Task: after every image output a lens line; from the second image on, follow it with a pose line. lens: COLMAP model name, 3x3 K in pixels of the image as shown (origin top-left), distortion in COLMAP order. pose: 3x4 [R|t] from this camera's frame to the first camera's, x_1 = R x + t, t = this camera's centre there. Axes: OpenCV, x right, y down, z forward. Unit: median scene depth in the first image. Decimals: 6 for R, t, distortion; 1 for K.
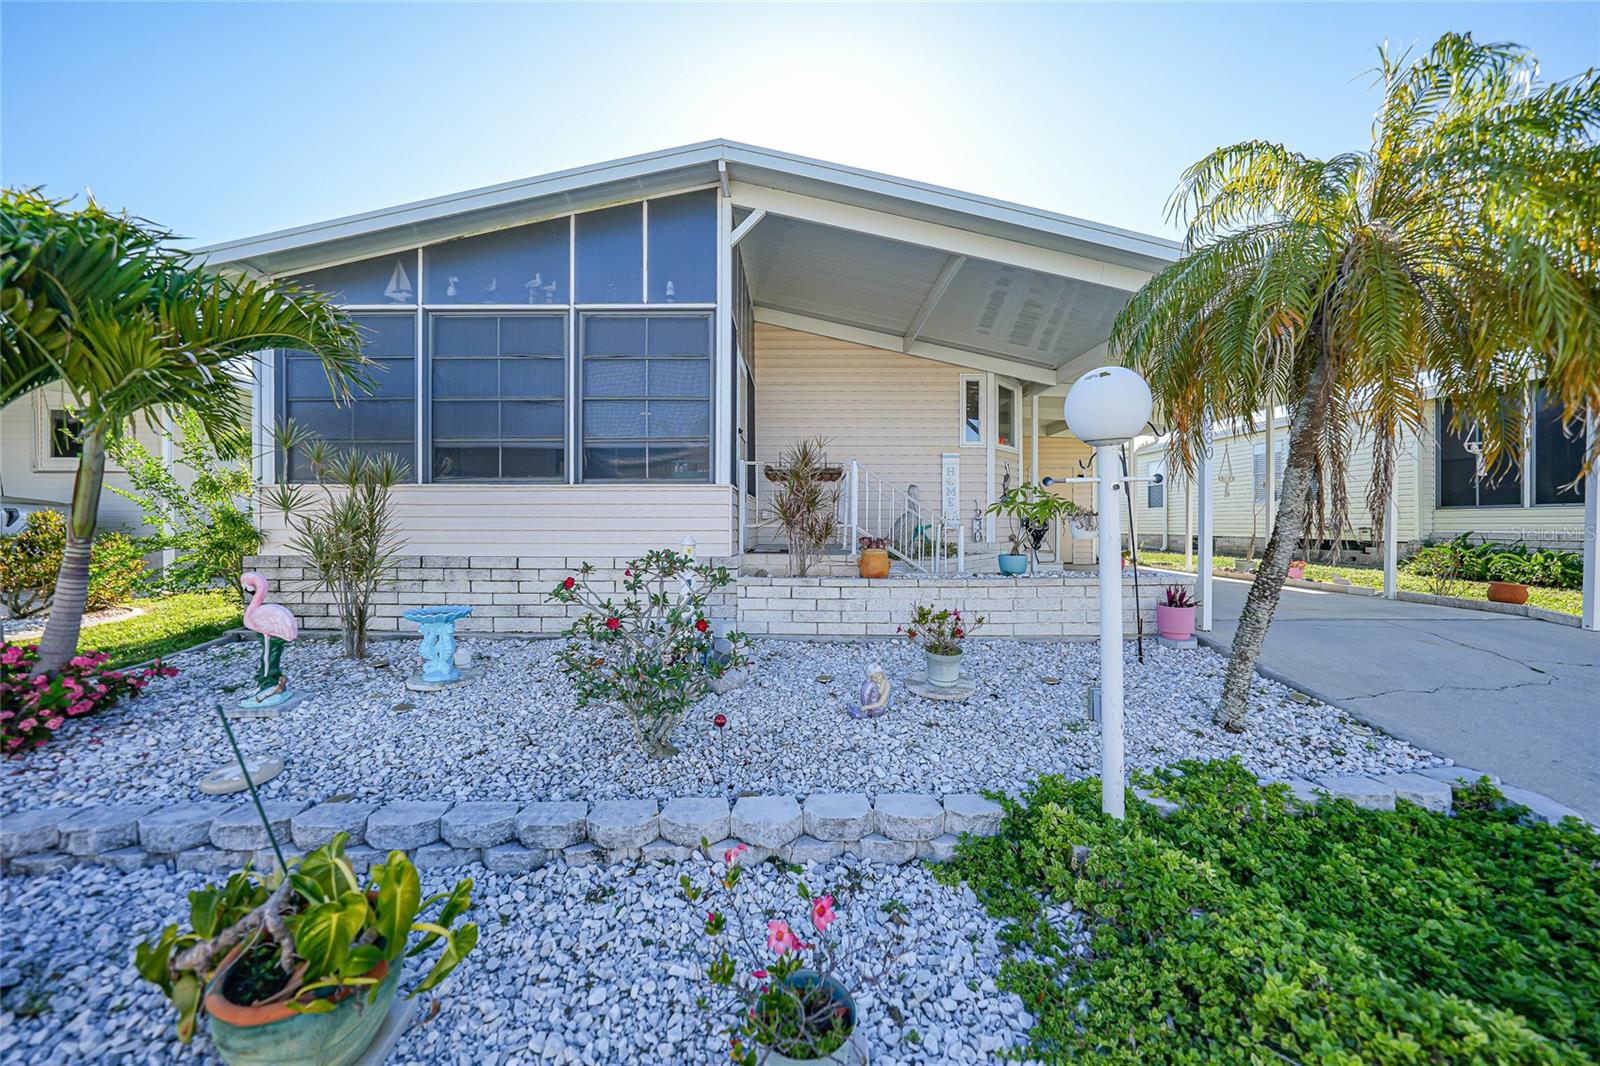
lens RADIAL K [[566.8, 0, 796.1], [0, 566.8, 529.0], [0, 0, 1]] dist [-0.016898, 0.003130]
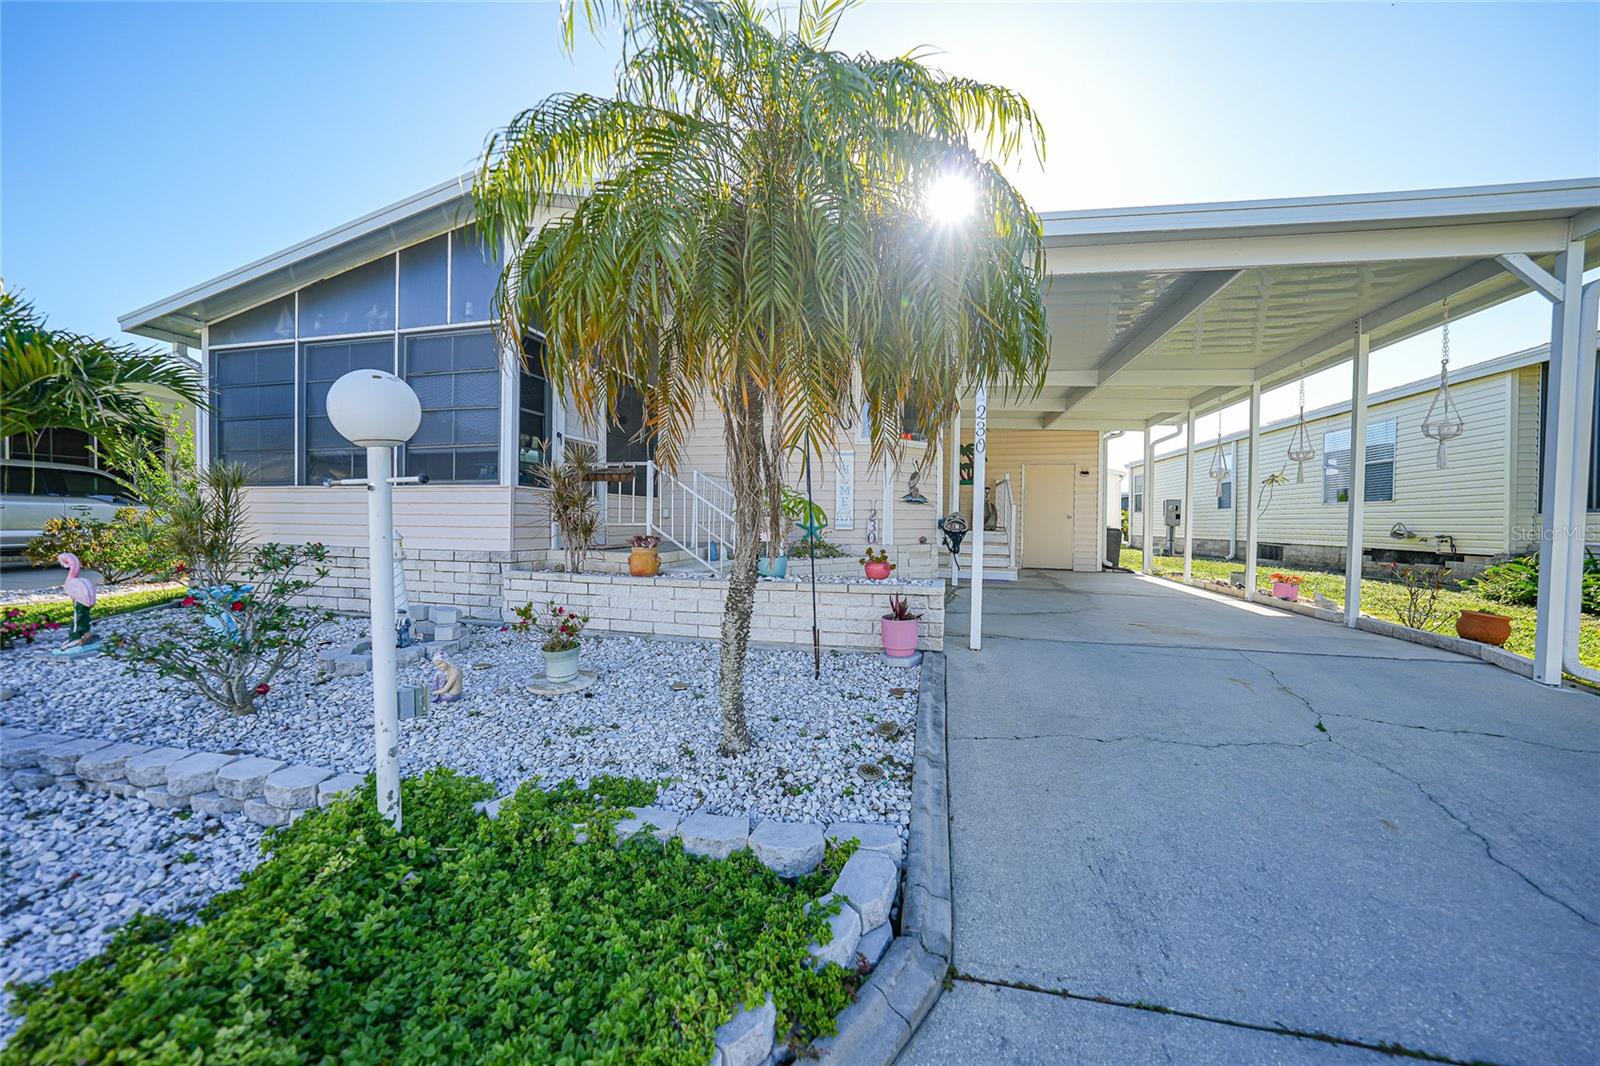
lens RADIAL K [[566.8, 0, 800.5], [0, 566.8, 527.5], [0, 0, 1]] dist [-0.016898, 0.003130]
pose [[0.971032, 0.010399, -0.238723, 0.671091], [-0.011873, 0.999918, -0.004737, 0.001157], [0.238654, 0.007434, 0.971076, 0.088092]]
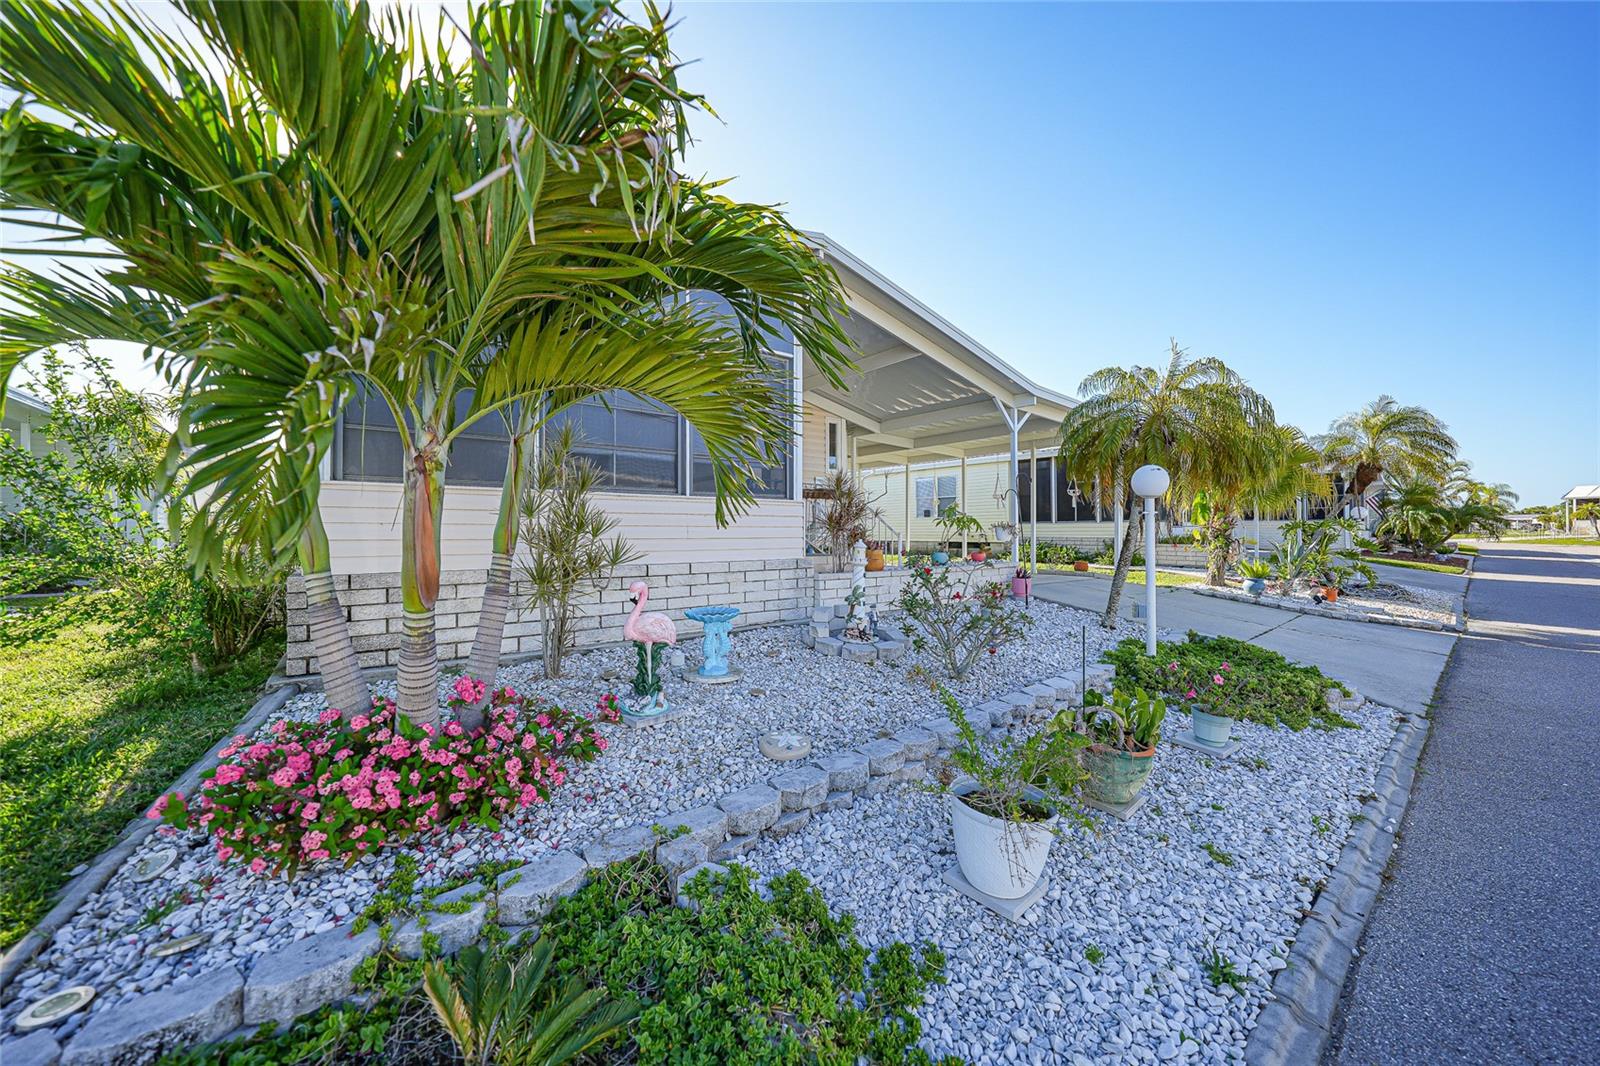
lens RADIAL K [[566.8, 0, 788.1], [0, 566.8, 527.5], [0, 0, 1]] dist [-0.016898, 0.003130]
pose [[0.802380, 0.002314, 0.596809, -1.697990], [0.009509, 0.999816, -0.016660, 0.003192], [-0.596738, 0.019043, 0.802211, 0.033564]]
